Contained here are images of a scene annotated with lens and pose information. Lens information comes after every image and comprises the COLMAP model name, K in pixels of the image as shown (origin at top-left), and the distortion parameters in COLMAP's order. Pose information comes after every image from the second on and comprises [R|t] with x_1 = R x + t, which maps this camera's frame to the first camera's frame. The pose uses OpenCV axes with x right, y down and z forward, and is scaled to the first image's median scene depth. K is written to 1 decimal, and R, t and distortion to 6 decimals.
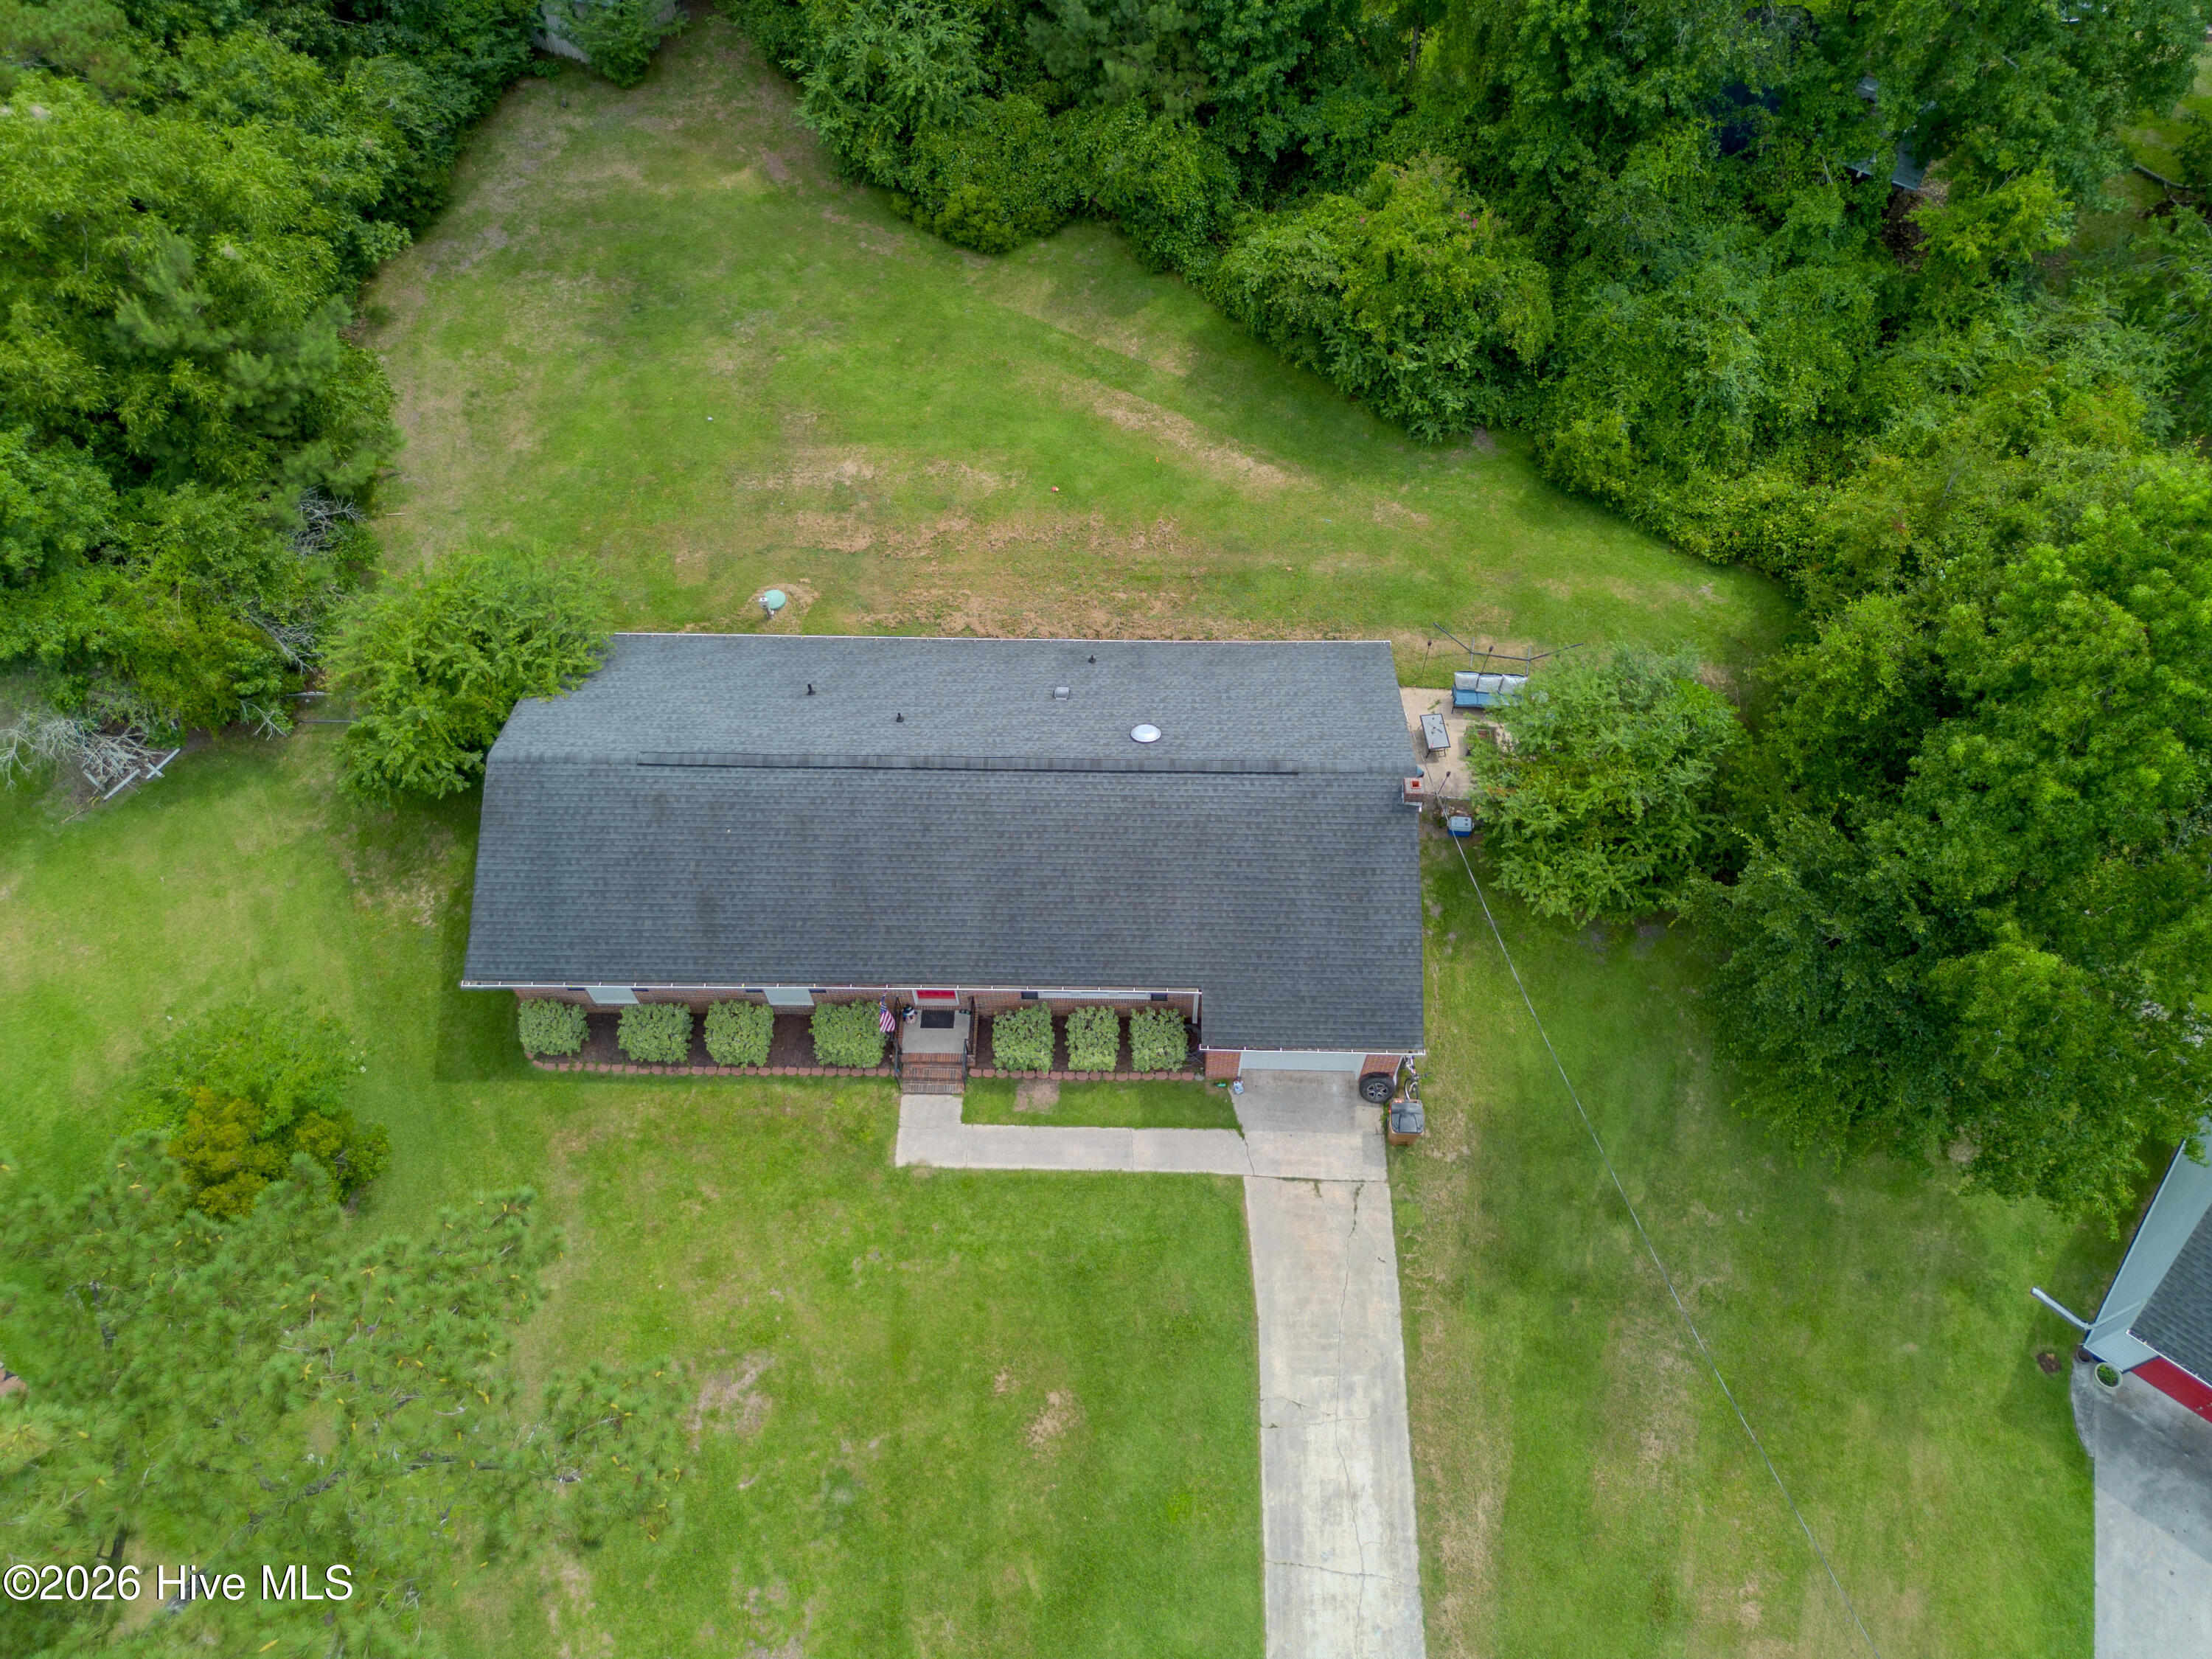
lens RADIAL K [[1584.8, 0, 1114.3], [0, 1584.8, 831.7], [0, 0, 1]] dist [0.051516, -0.034679]
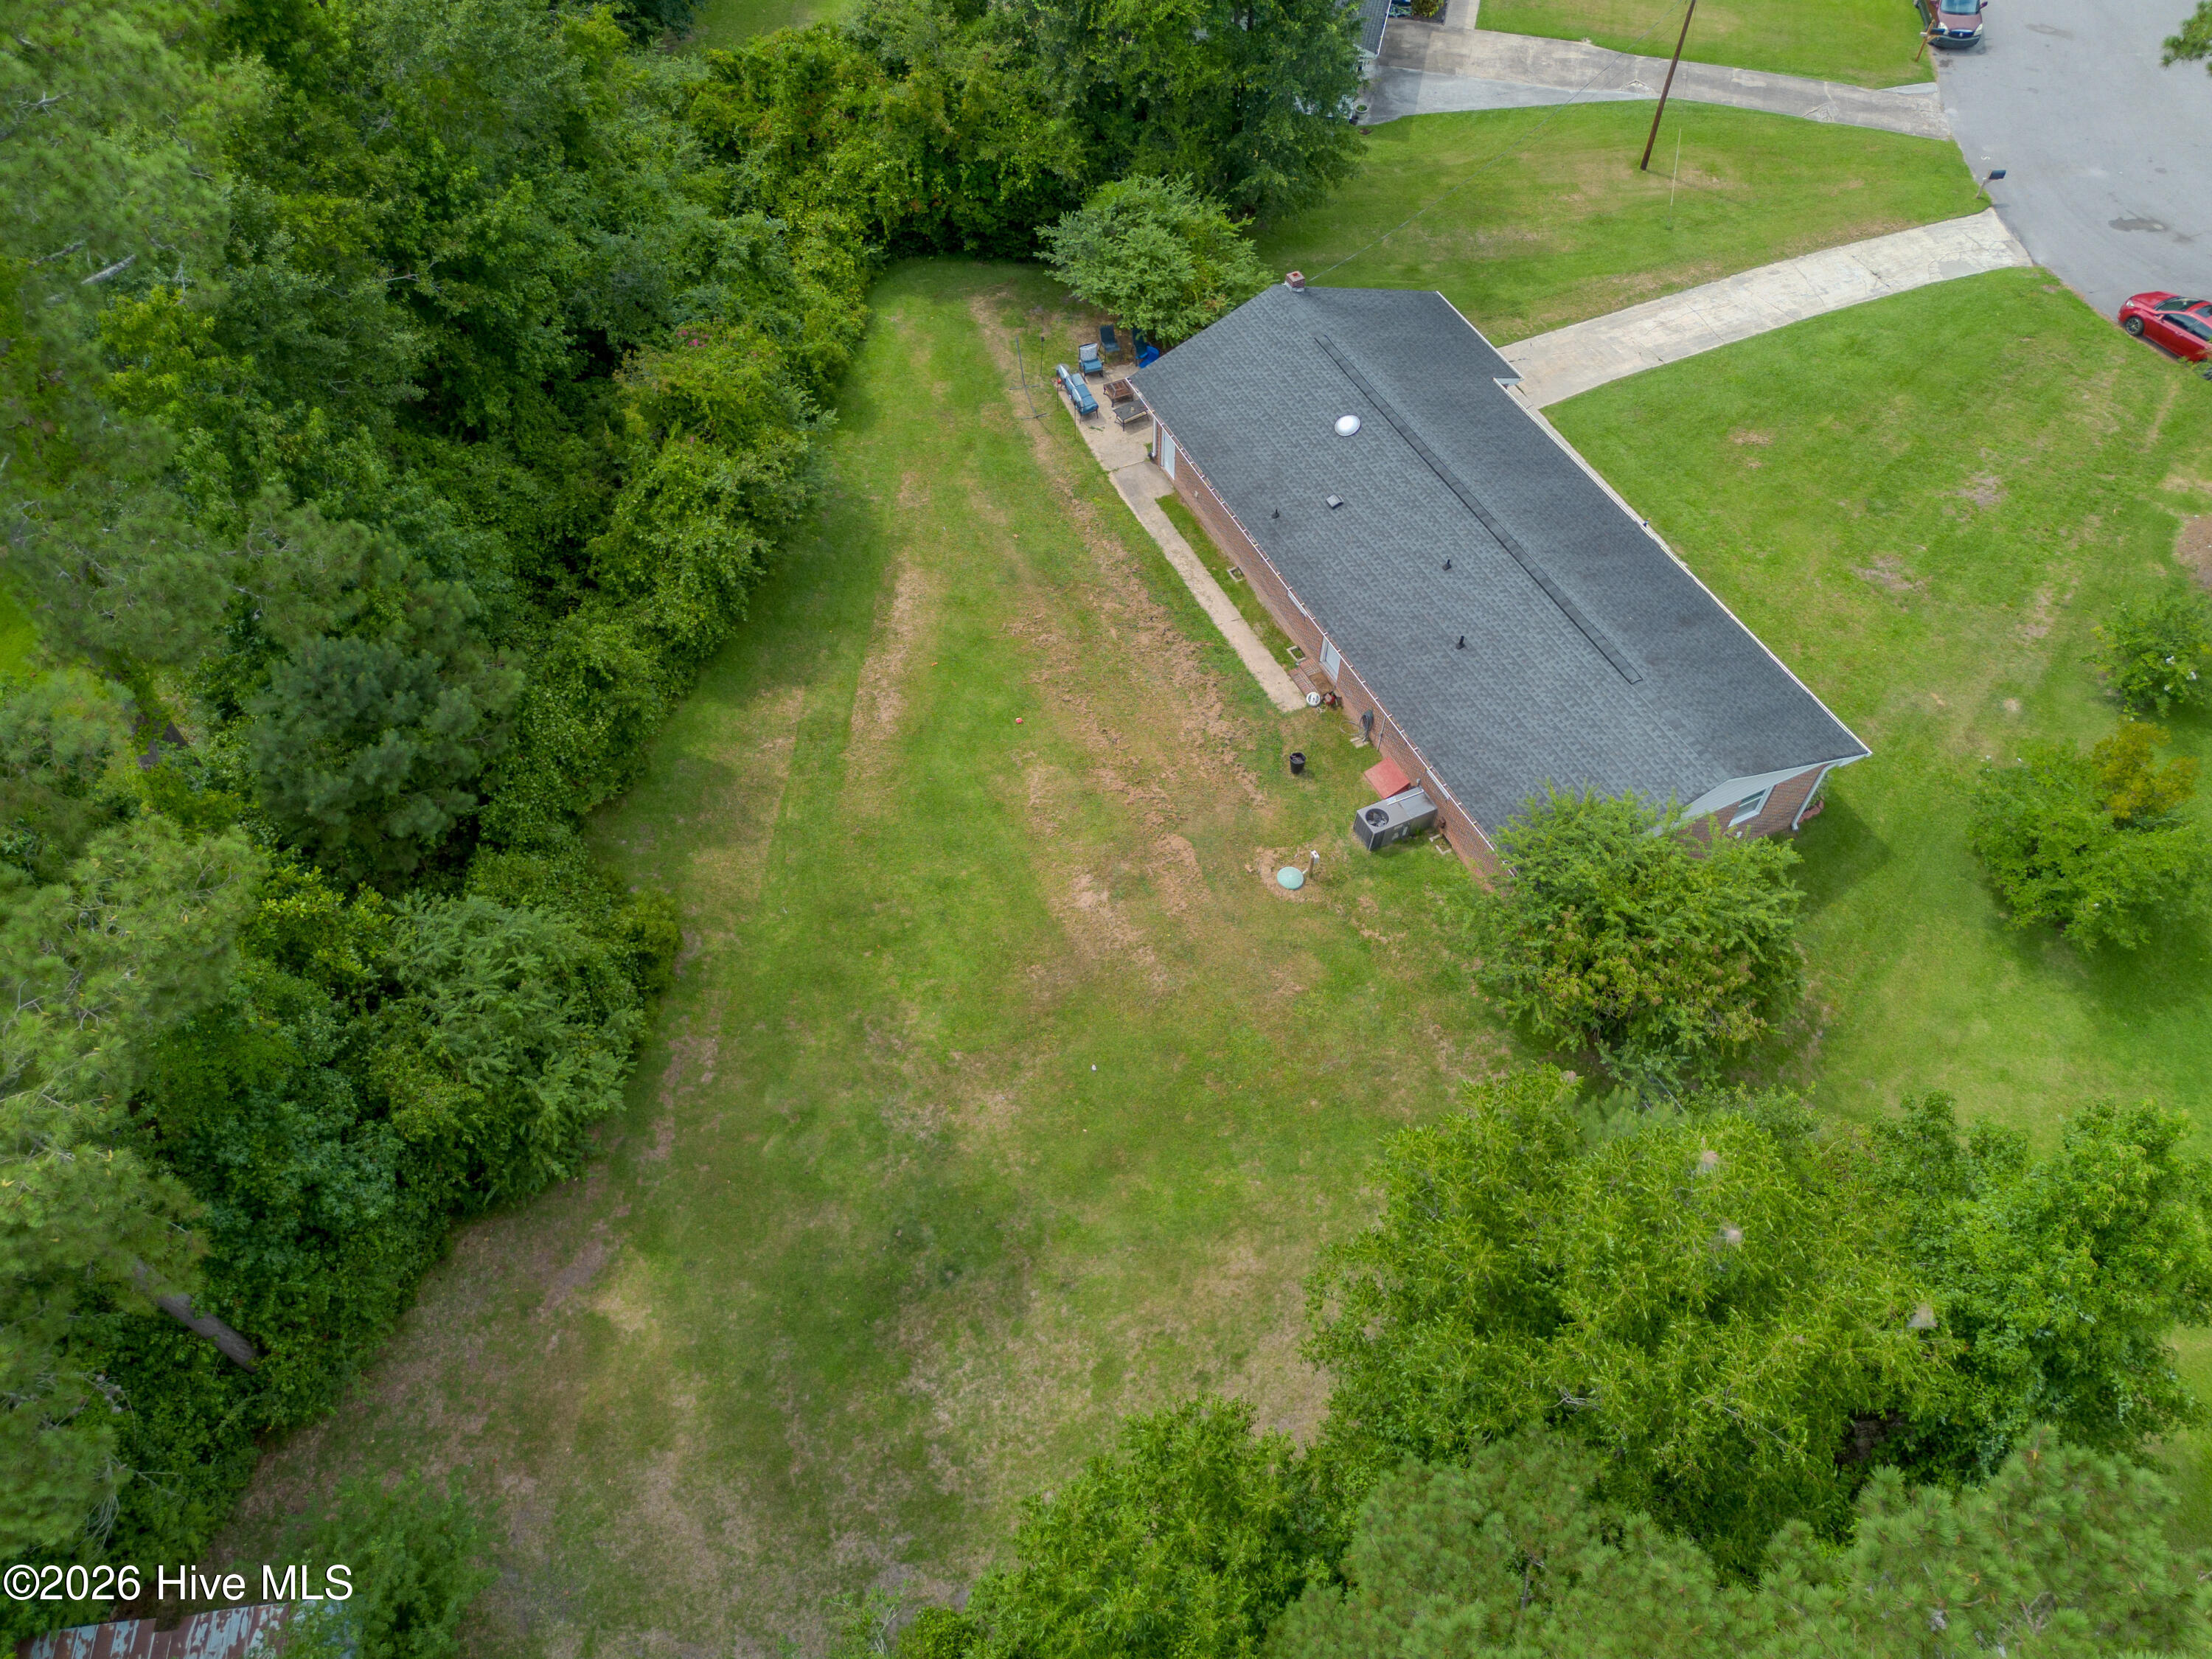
lens RADIAL K [[1573.9, 0, 1113.9], [0, 1573.9, 835.5], [0, 0, 1]] dist [0.071211, -0.066338]
pose [[-0.454405, -0.713471, 0.533362, -0.768713], [0.756923, 0.006430, 0.653472, -0.987506], [-0.469663, 0.700655, 0.537121, 0.662177]]
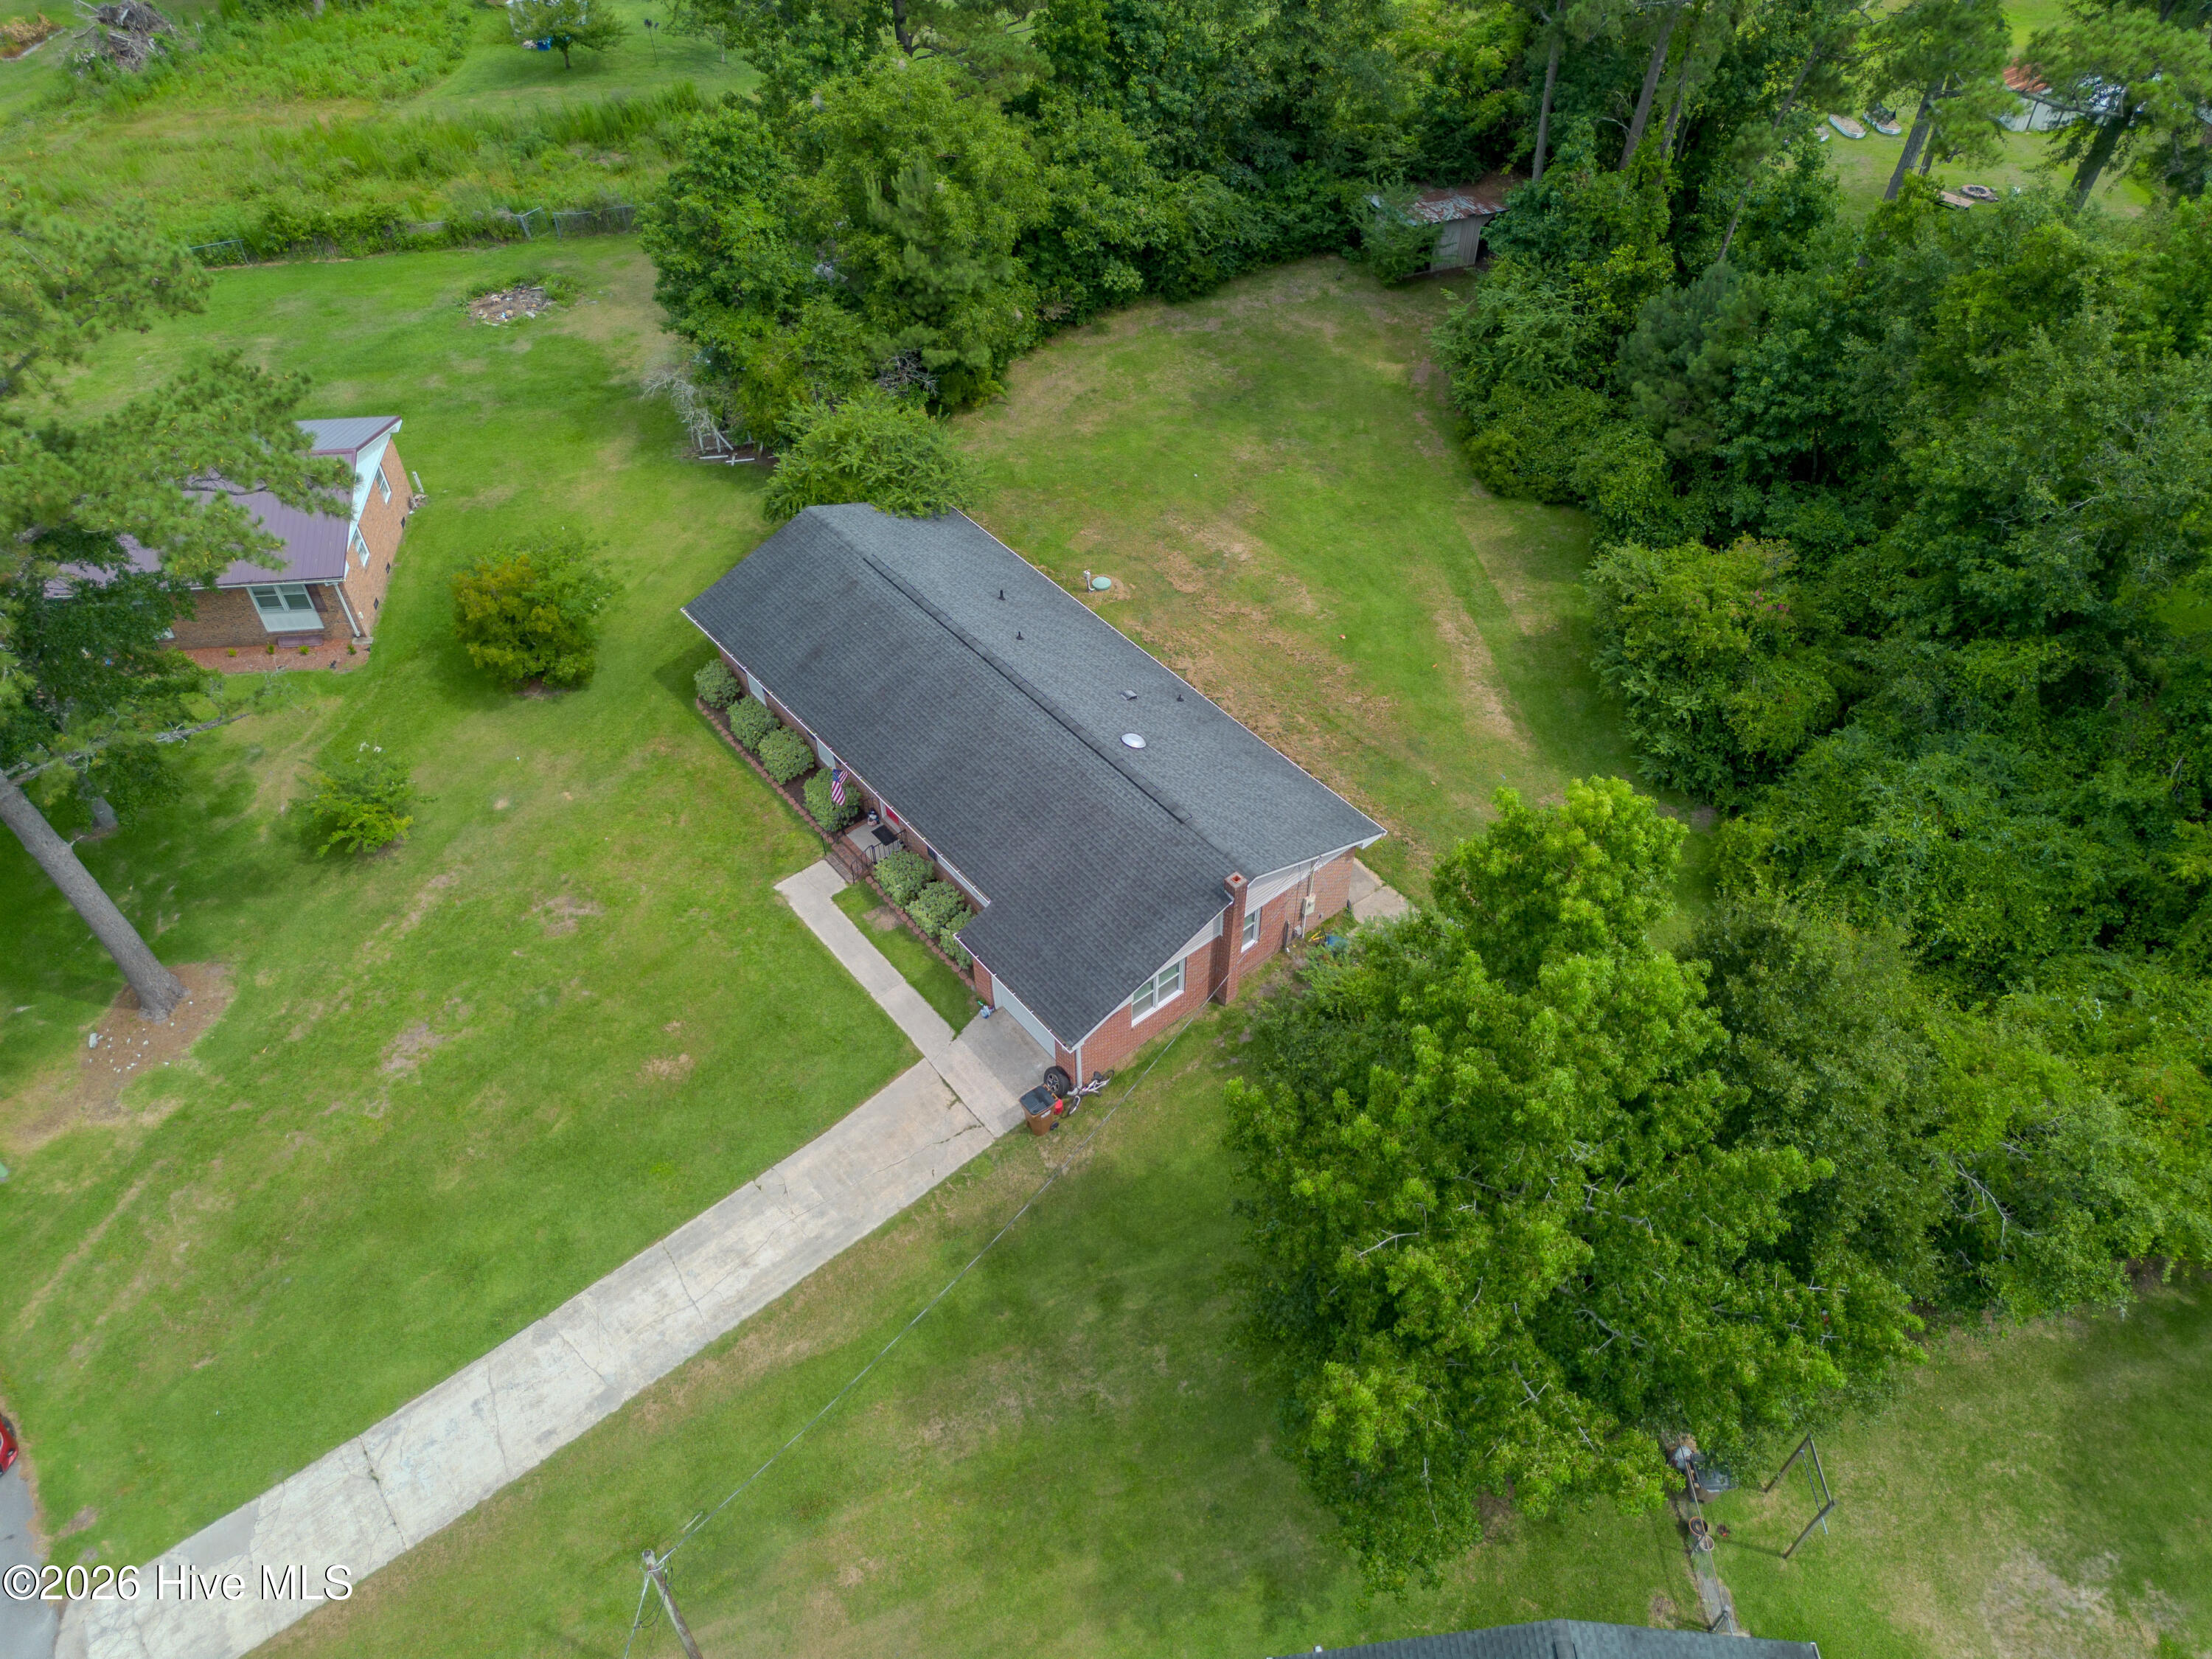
lens RADIAL K [[1573.9, 0, 1113.9], [0, 1573.9, 835.5], [0, 0, 1]] dist [0.071211, -0.066338]
pose [[0.651570, 0.545586, -0.527060, 0.678670], [-0.642855, 0.765985, -0.001811, 0.004011], [0.402732, 0.340003, 0.849826, 0.013628]]
